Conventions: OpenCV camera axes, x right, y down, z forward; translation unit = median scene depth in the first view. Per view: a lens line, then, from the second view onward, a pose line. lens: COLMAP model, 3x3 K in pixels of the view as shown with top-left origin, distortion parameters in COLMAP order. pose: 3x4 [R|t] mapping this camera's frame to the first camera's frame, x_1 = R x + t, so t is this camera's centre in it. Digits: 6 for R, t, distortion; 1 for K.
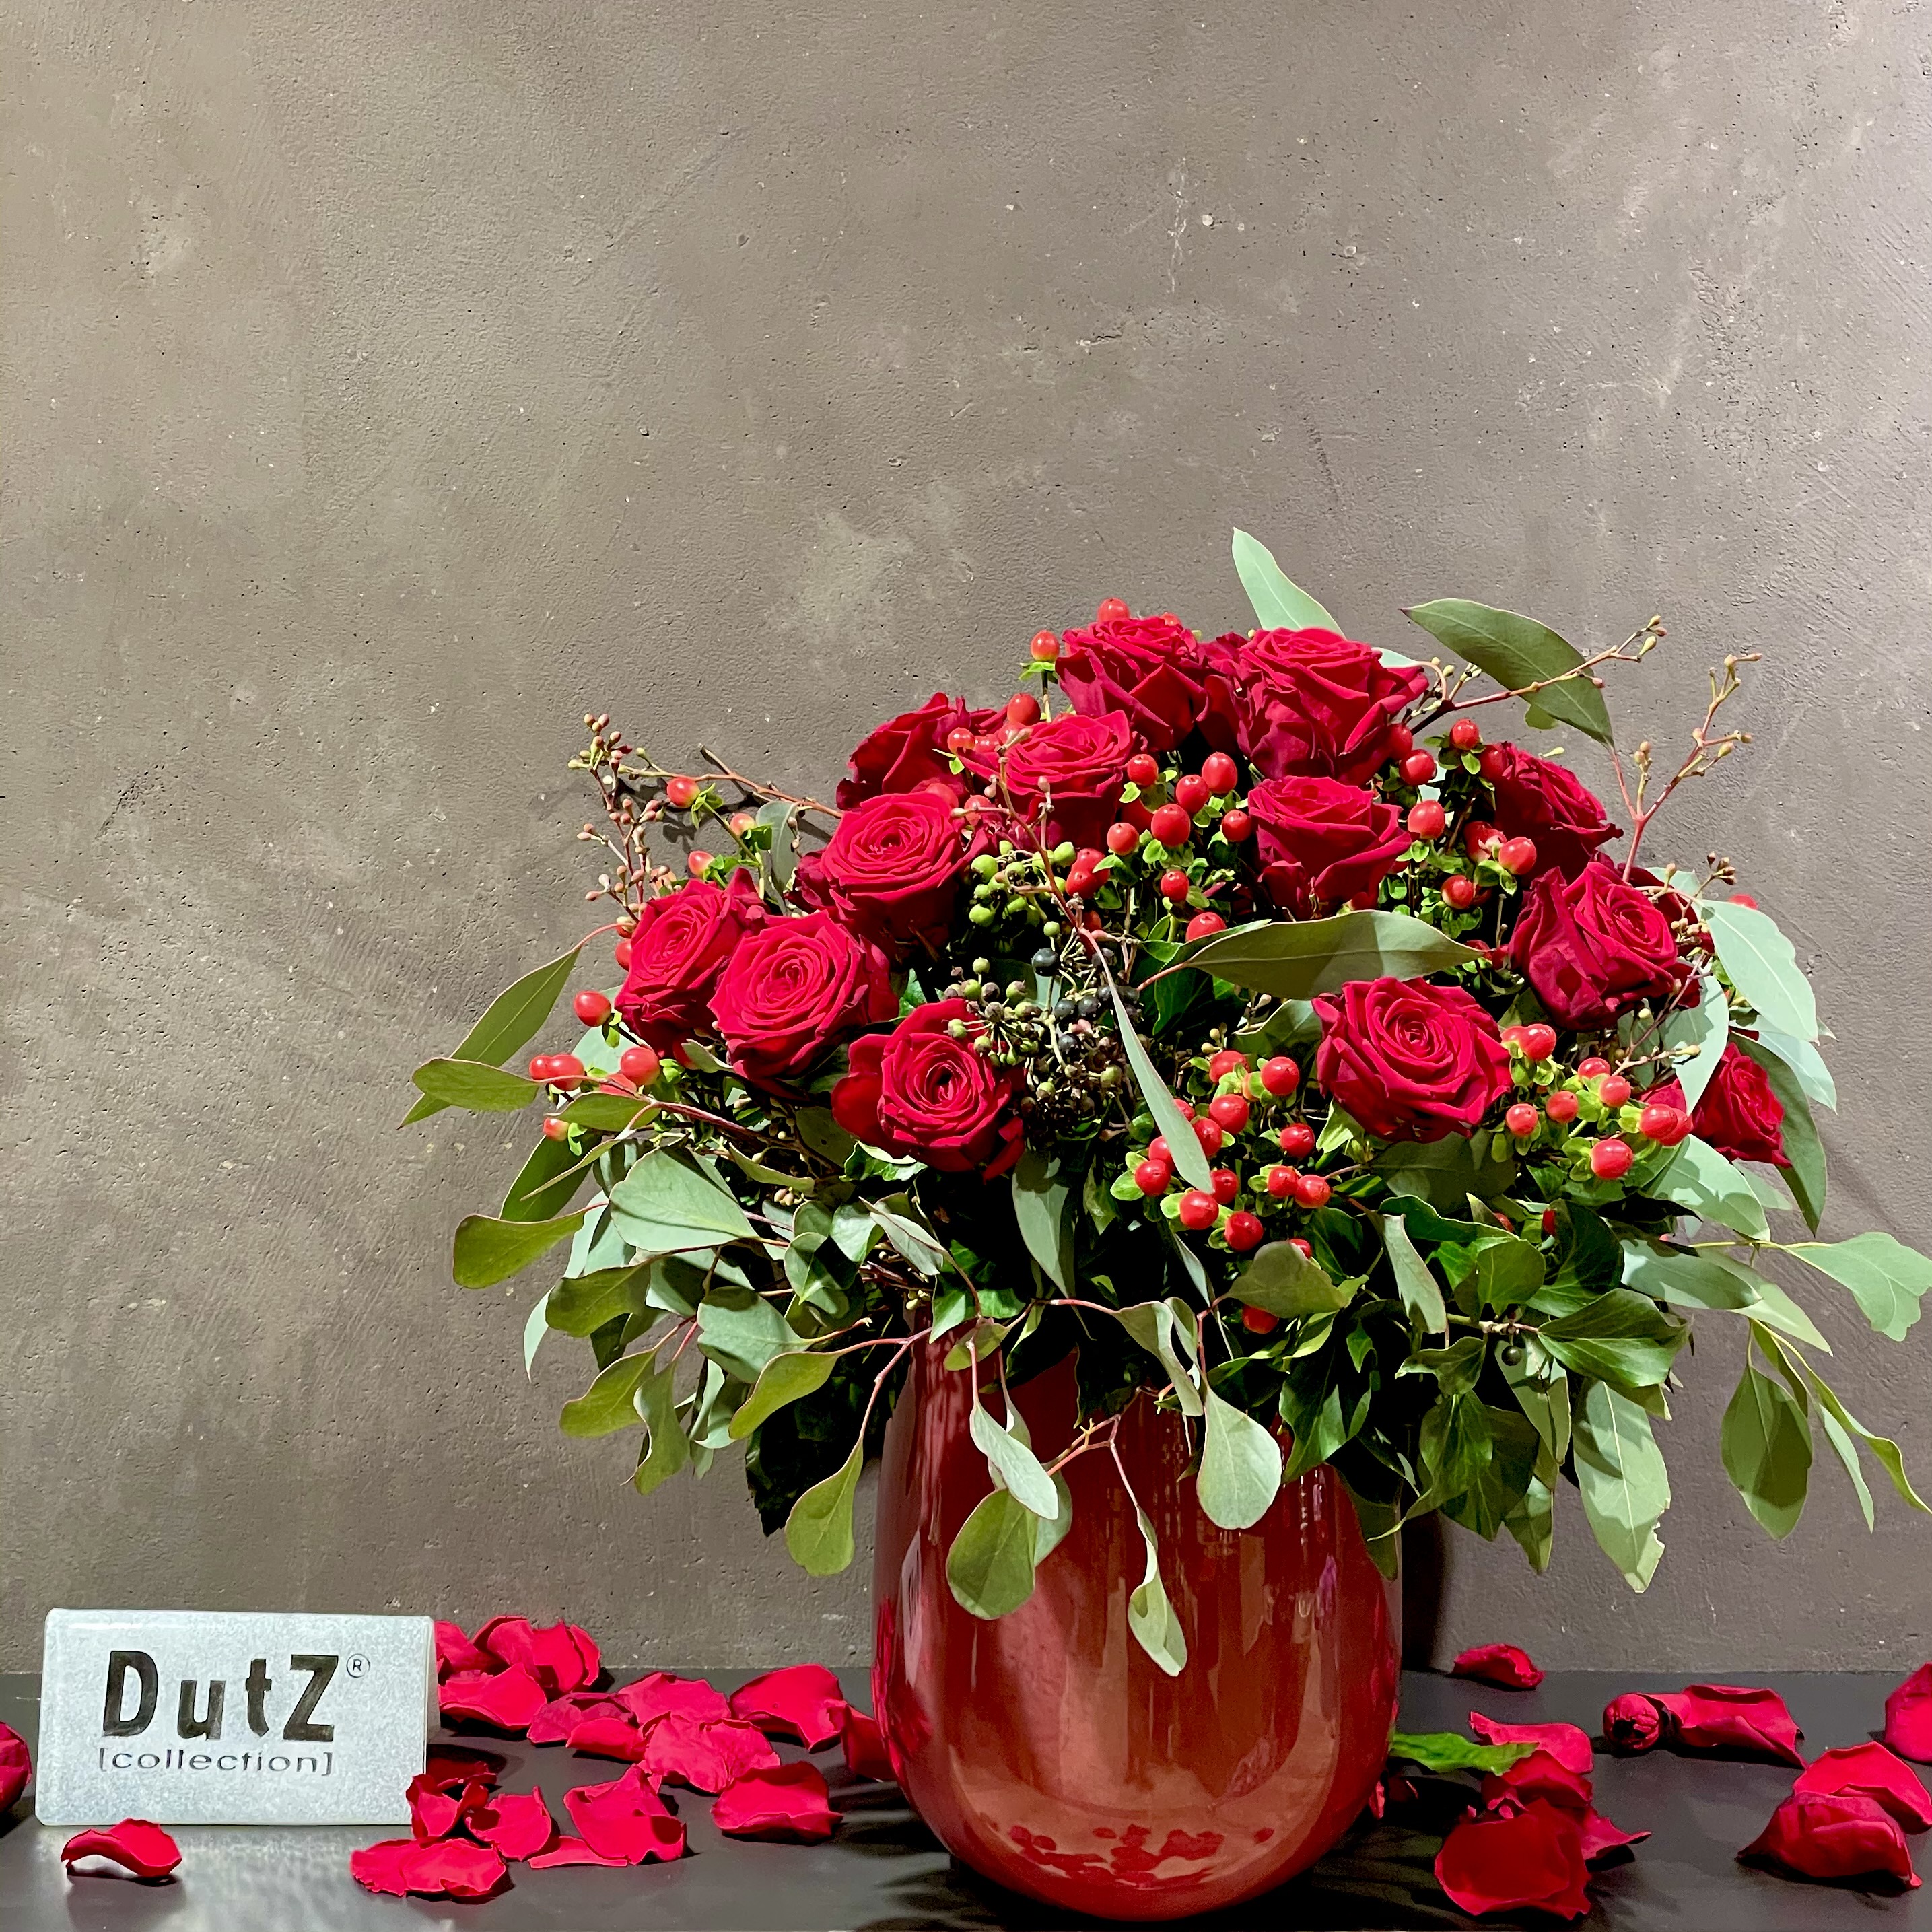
lens RADIAL K [[3807.4, 0, 973.3], [0, 3807.4, 979.0], [0, 0, 1]] dist [0.075024, 0.000000]
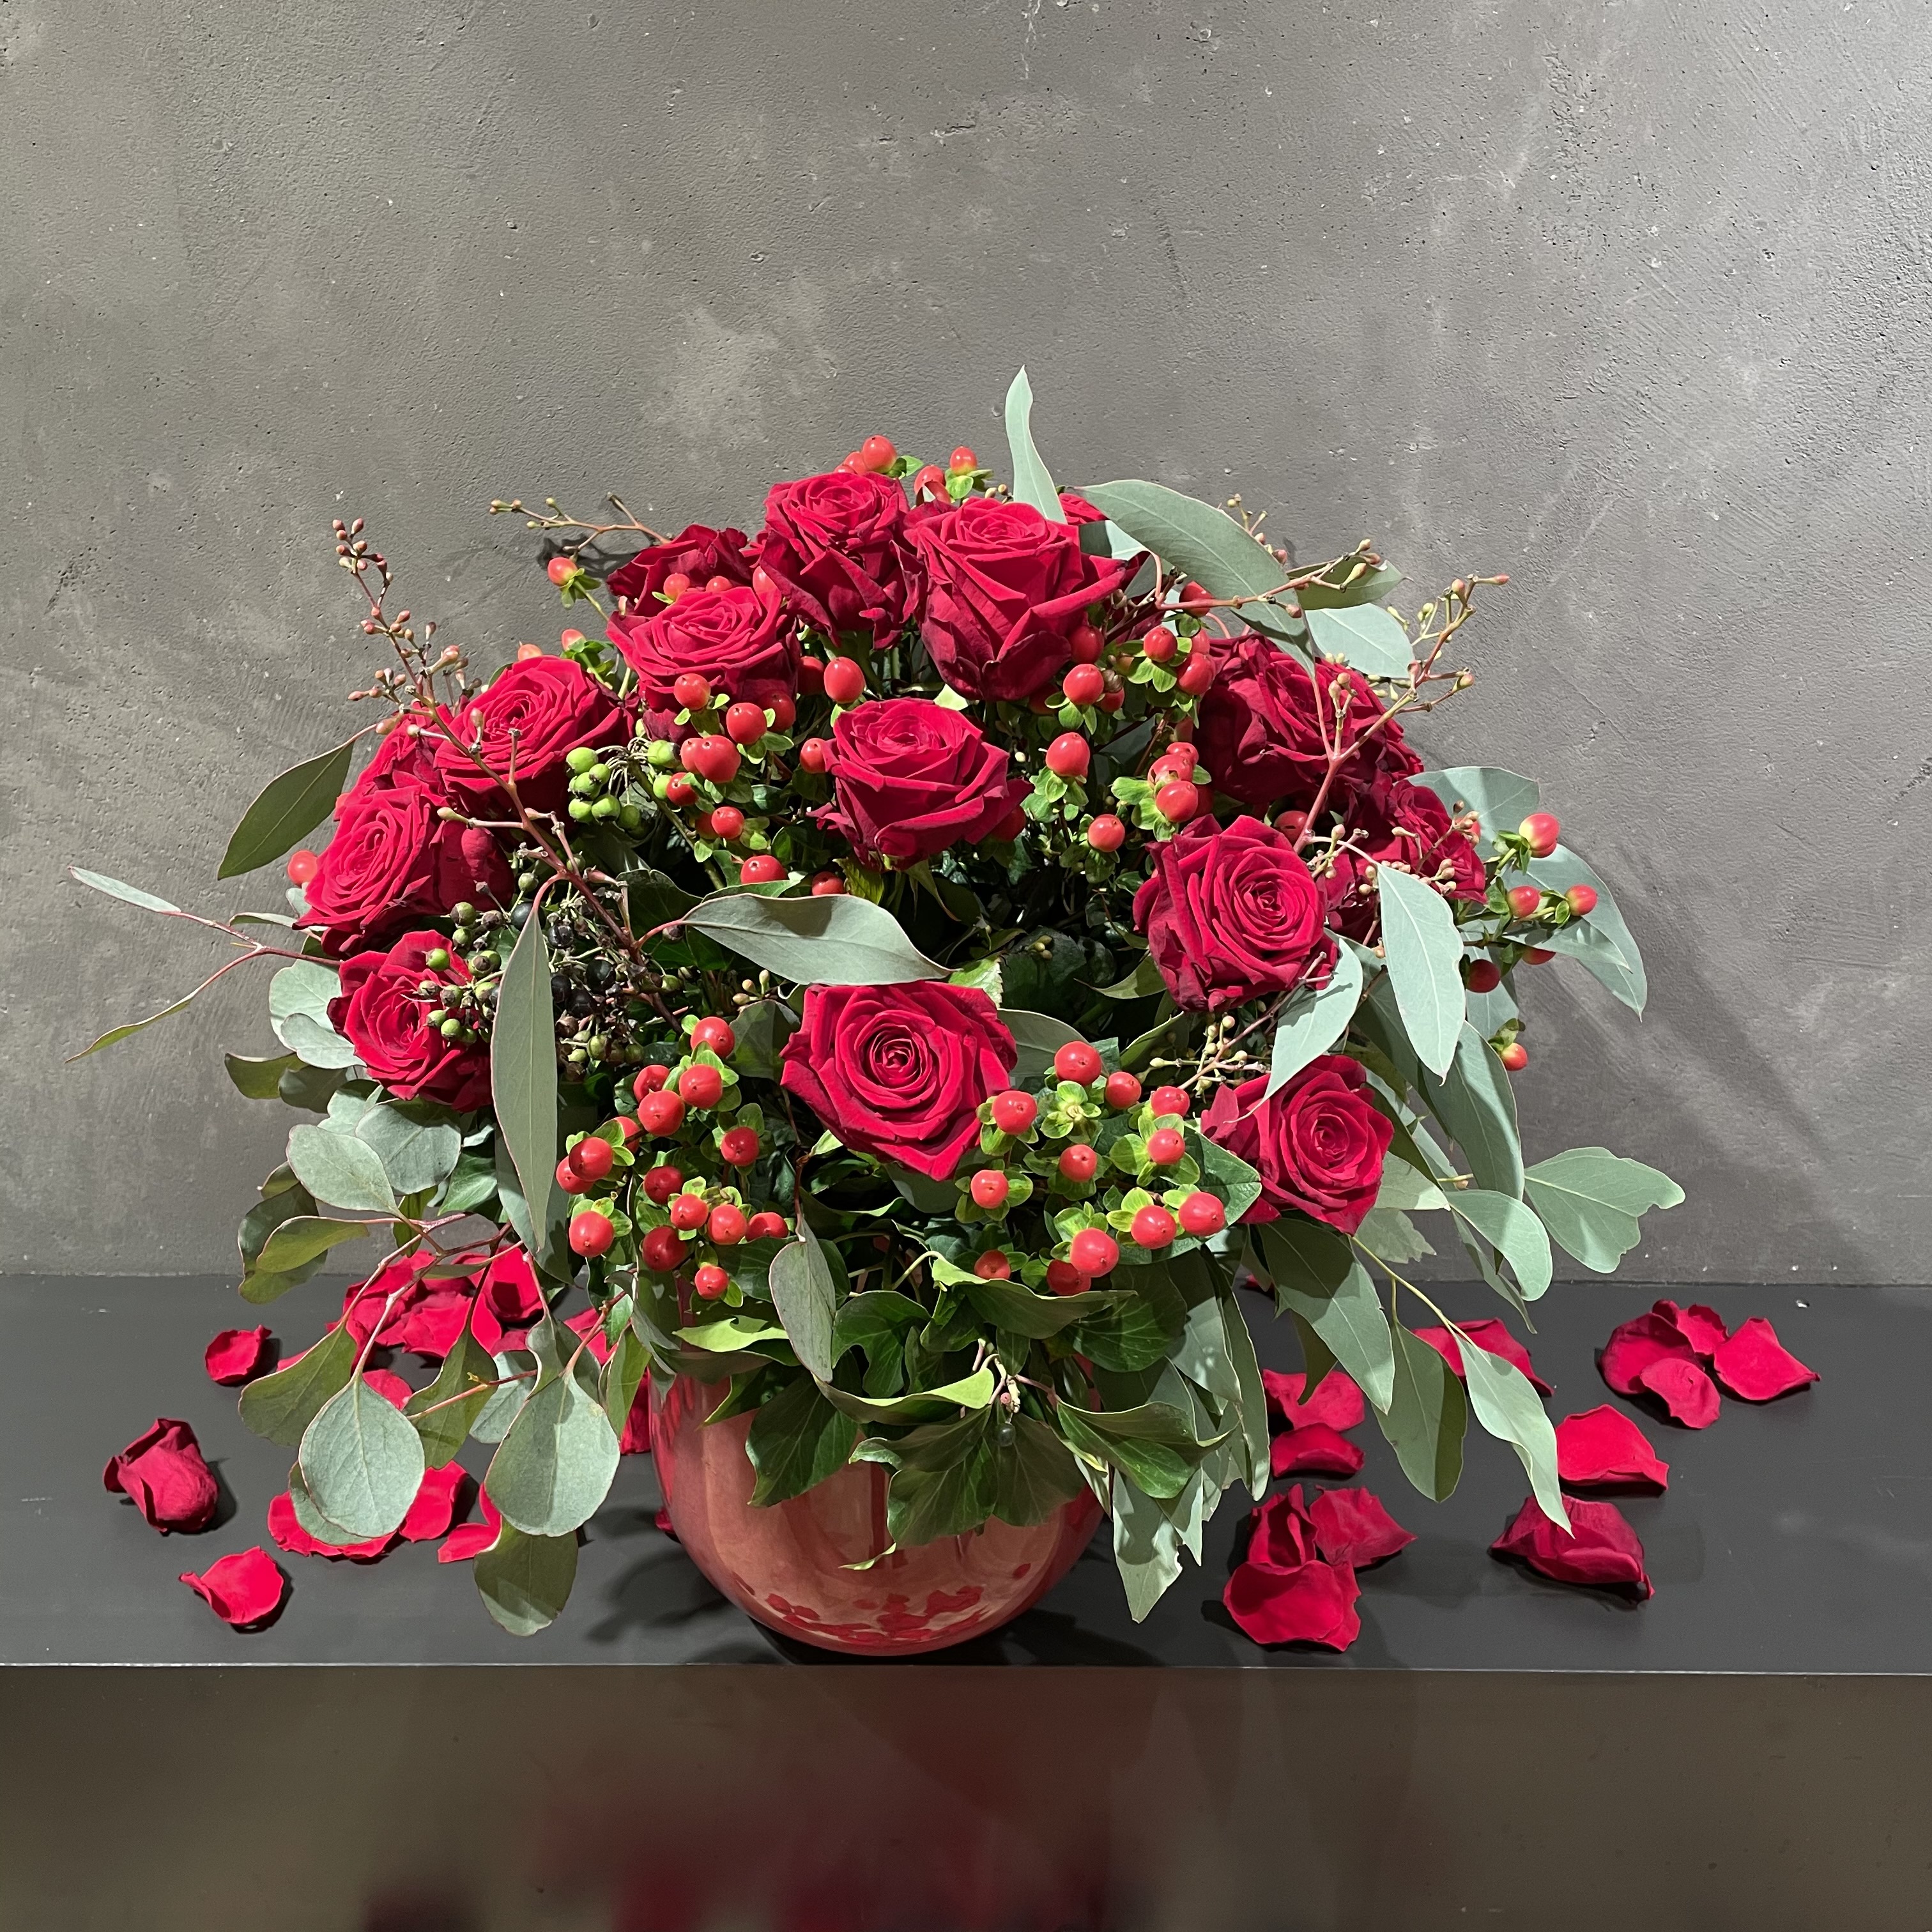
lens RADIAL K [[1901.4, 0, 971.2], [0, 1901.4, 936.2], [0, 0, 1]] dist [0.029025, 0.000000]
pose [[0.999792, 0.008967, -0.018303, 0.048427], [-0.004119, 0.968380, 0.249445, -0.086138], [0.019961, -0.249318, 0.968216, 0.451025]]
